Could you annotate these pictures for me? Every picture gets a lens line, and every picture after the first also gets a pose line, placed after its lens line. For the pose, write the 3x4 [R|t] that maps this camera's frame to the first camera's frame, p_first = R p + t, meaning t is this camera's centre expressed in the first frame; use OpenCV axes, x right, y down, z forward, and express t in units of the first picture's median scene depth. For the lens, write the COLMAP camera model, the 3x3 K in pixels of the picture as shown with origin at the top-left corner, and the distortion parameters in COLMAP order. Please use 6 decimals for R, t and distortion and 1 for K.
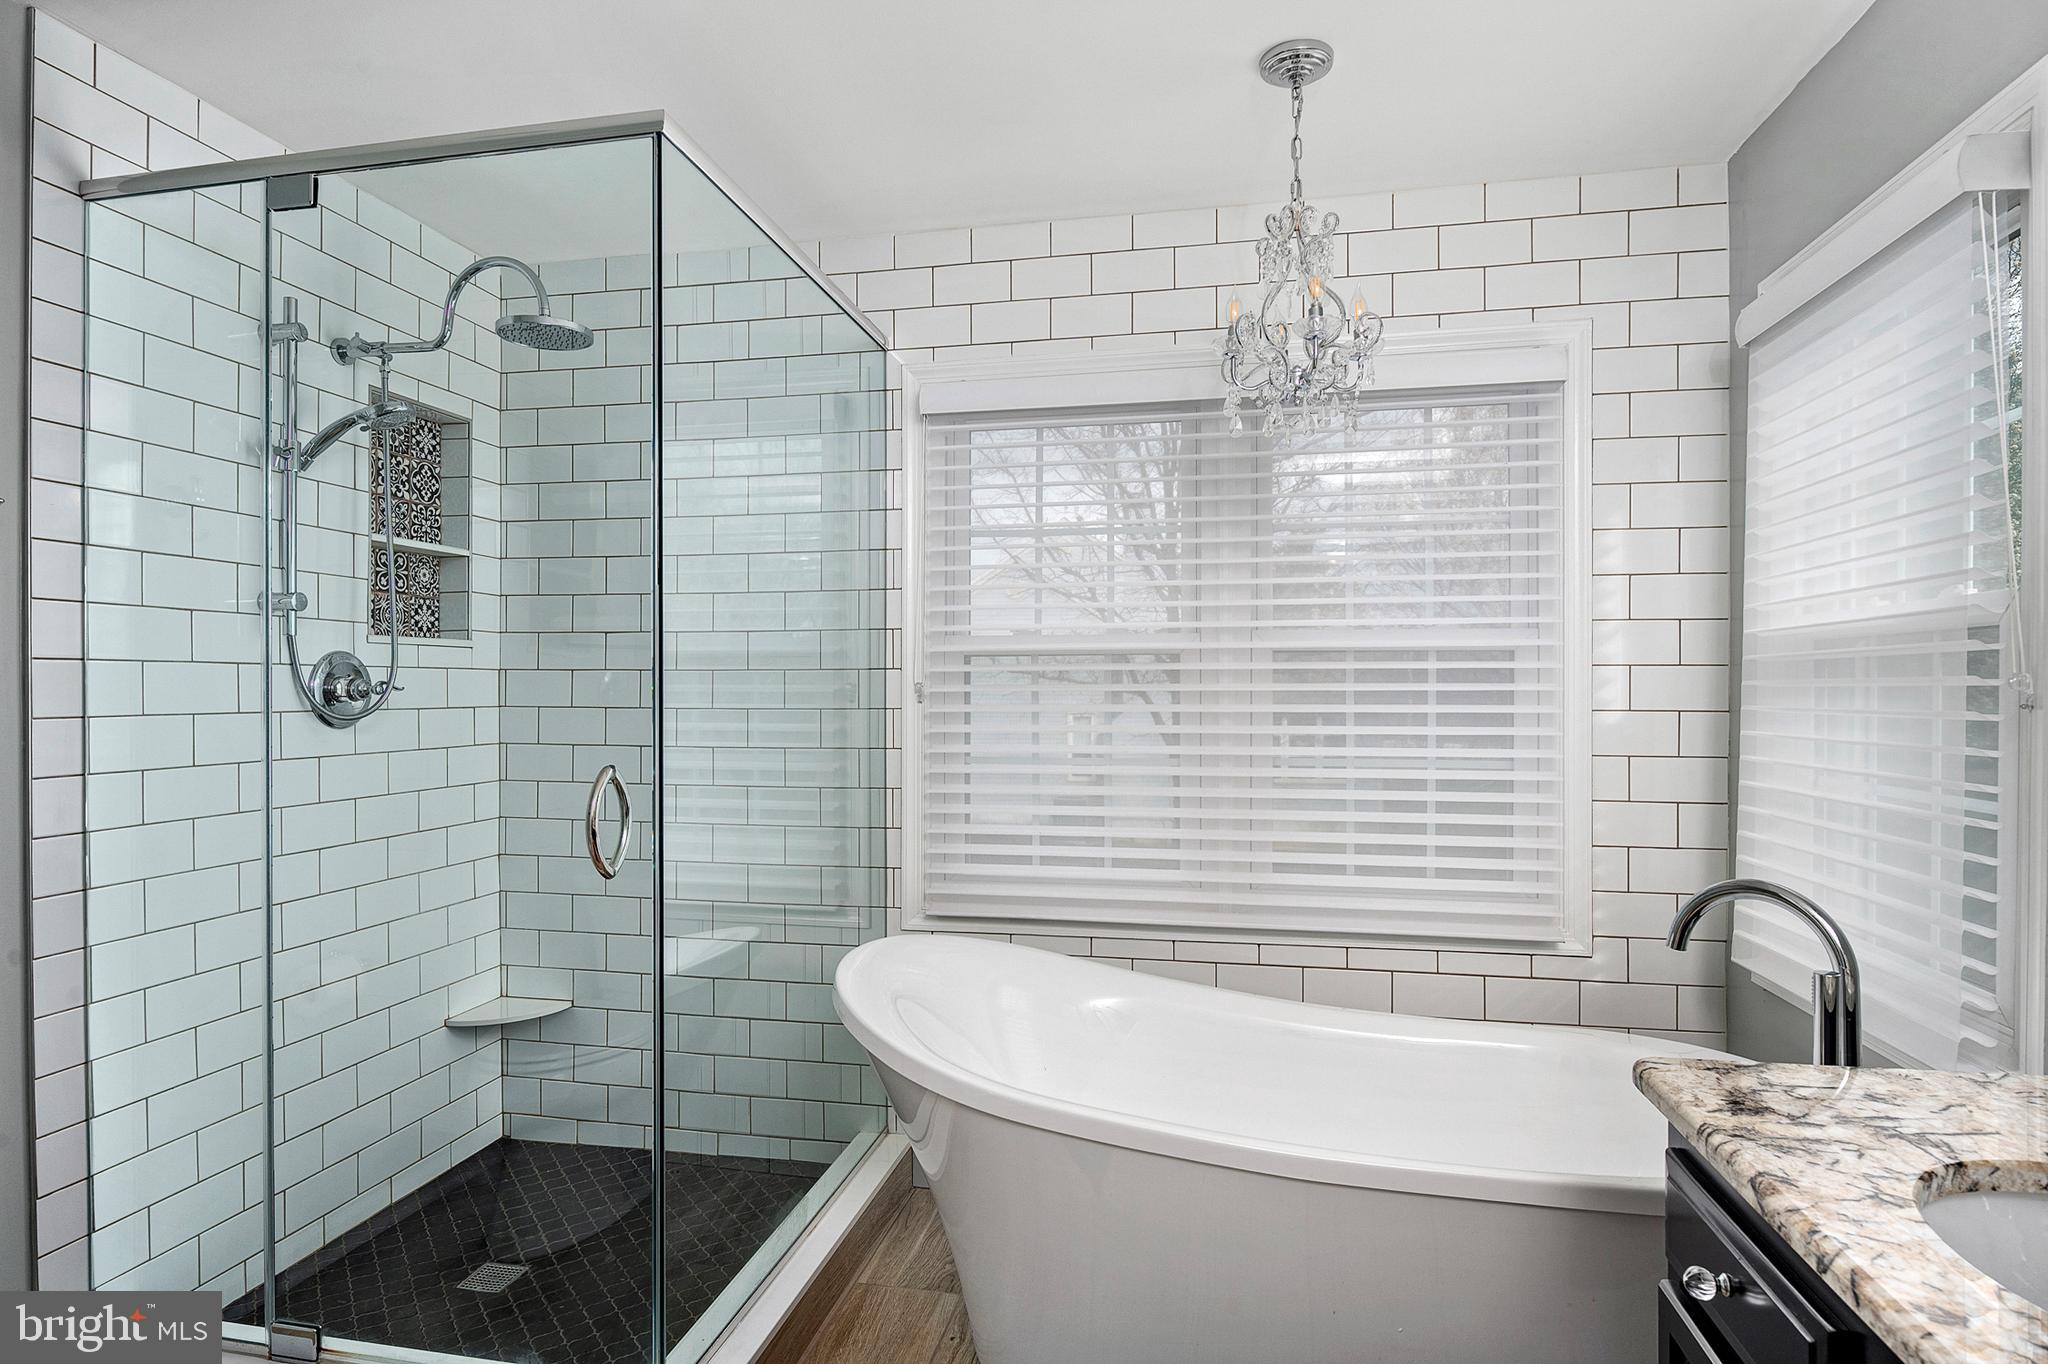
lens RADIAL K [[1111.6, 0, 1024.0], [0, 1111.6, 682.0], [0, 0, 1]] dist [-0.002081, -0.002029]
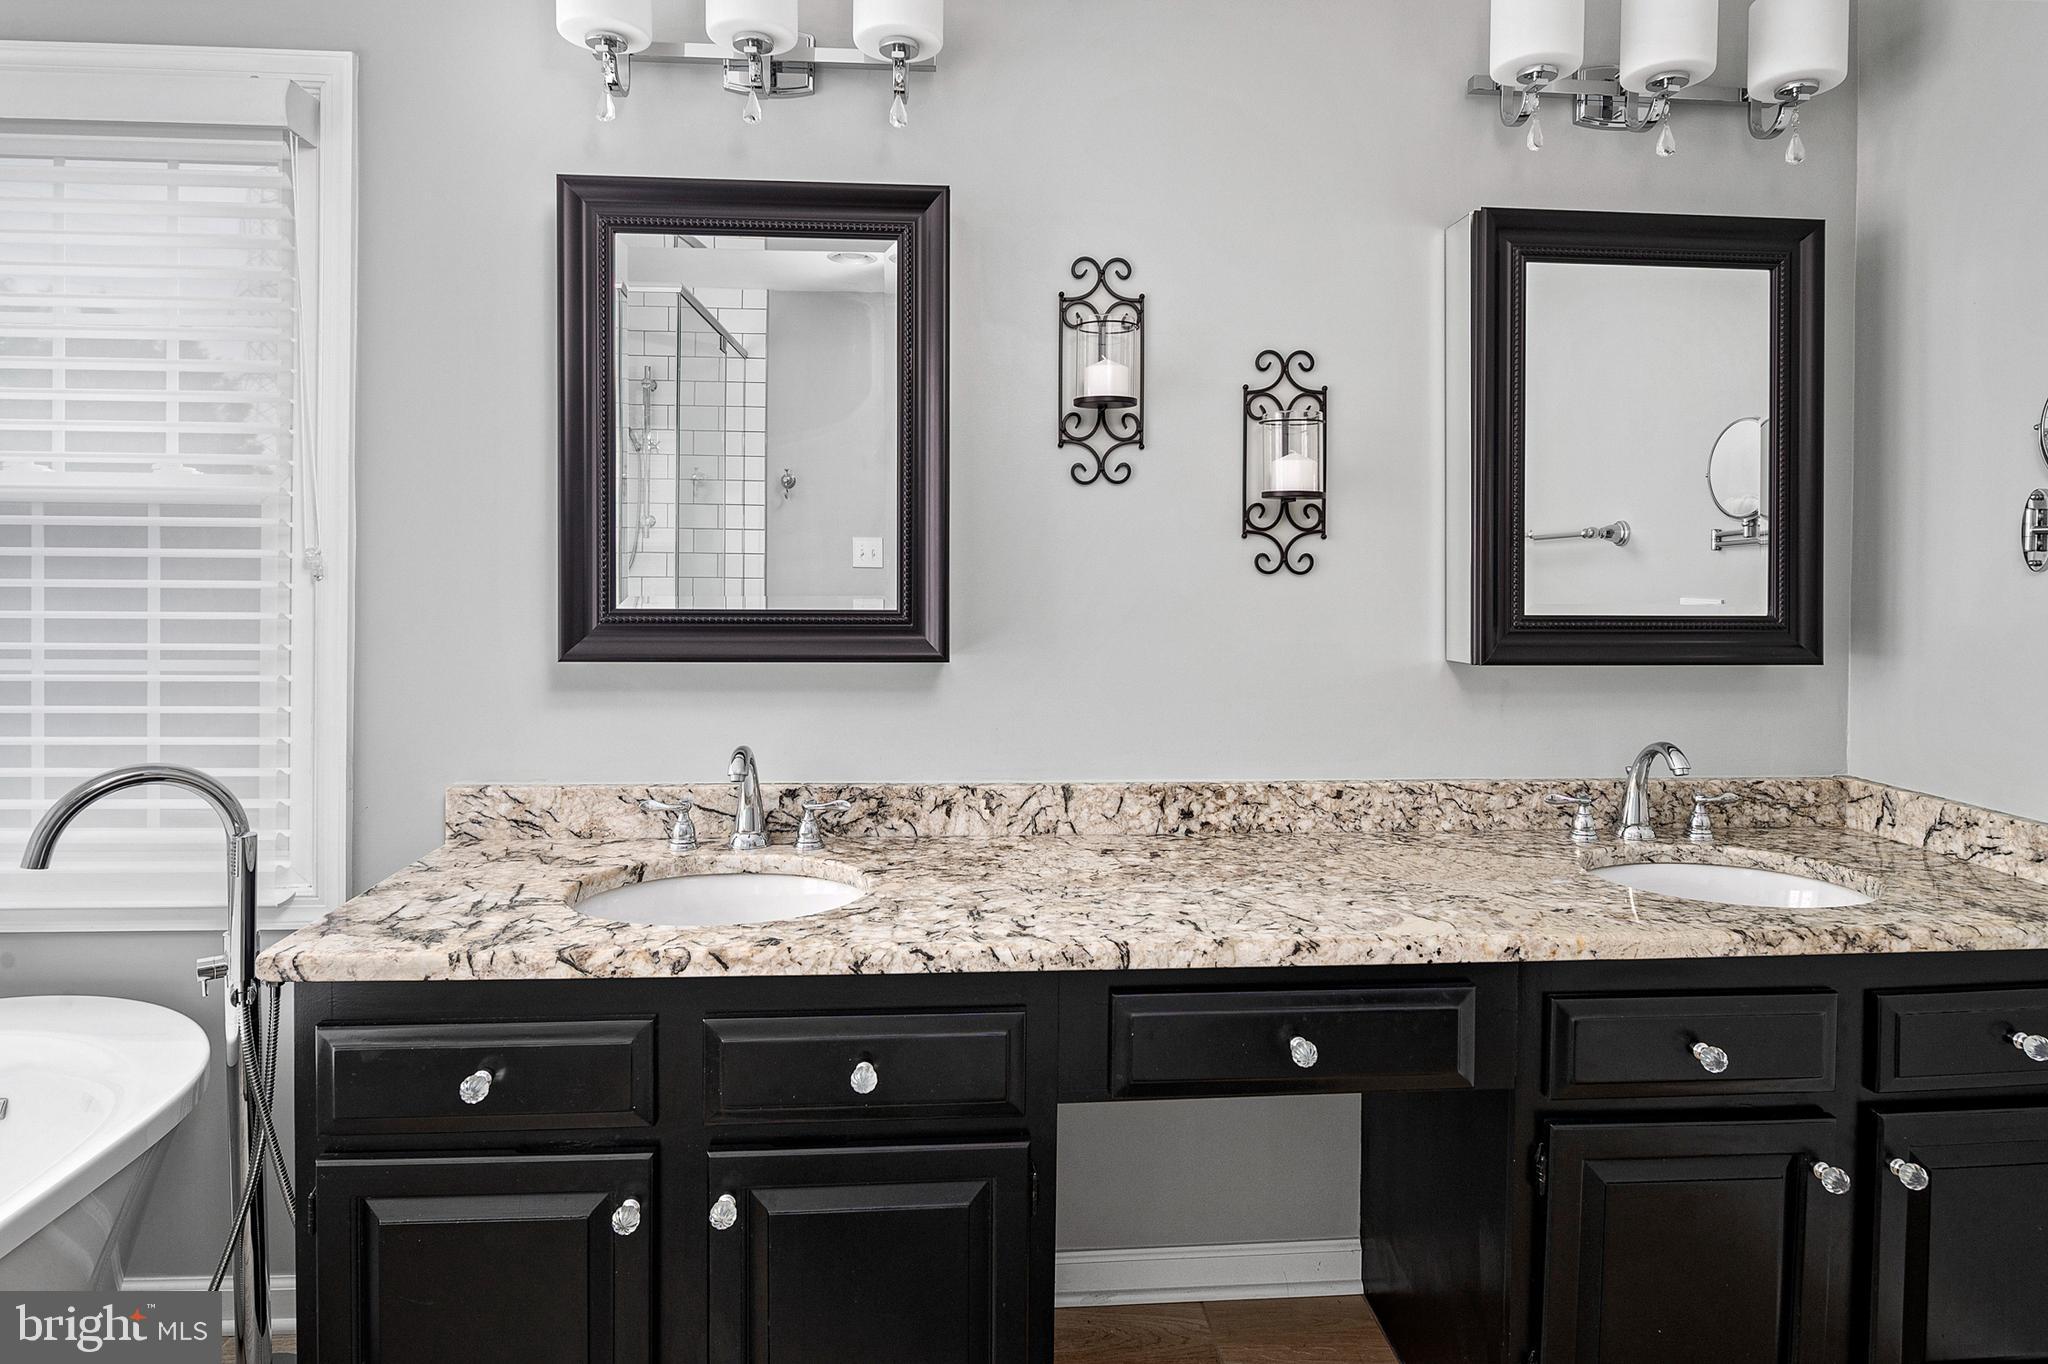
lens RADIAL K [[1111.6, 0, 1024.0], [0, 1111.6, 682.0], [0, 0, 1]] dist [-0.002081, -0.002029]
pose [[-0.265833, -0.131246, 0.955043, -0.436743], [-0.003681, 0.990820, 0.135138, -0.010416], [-0.964012, 0.032409, -0.263875, 0.611201]]
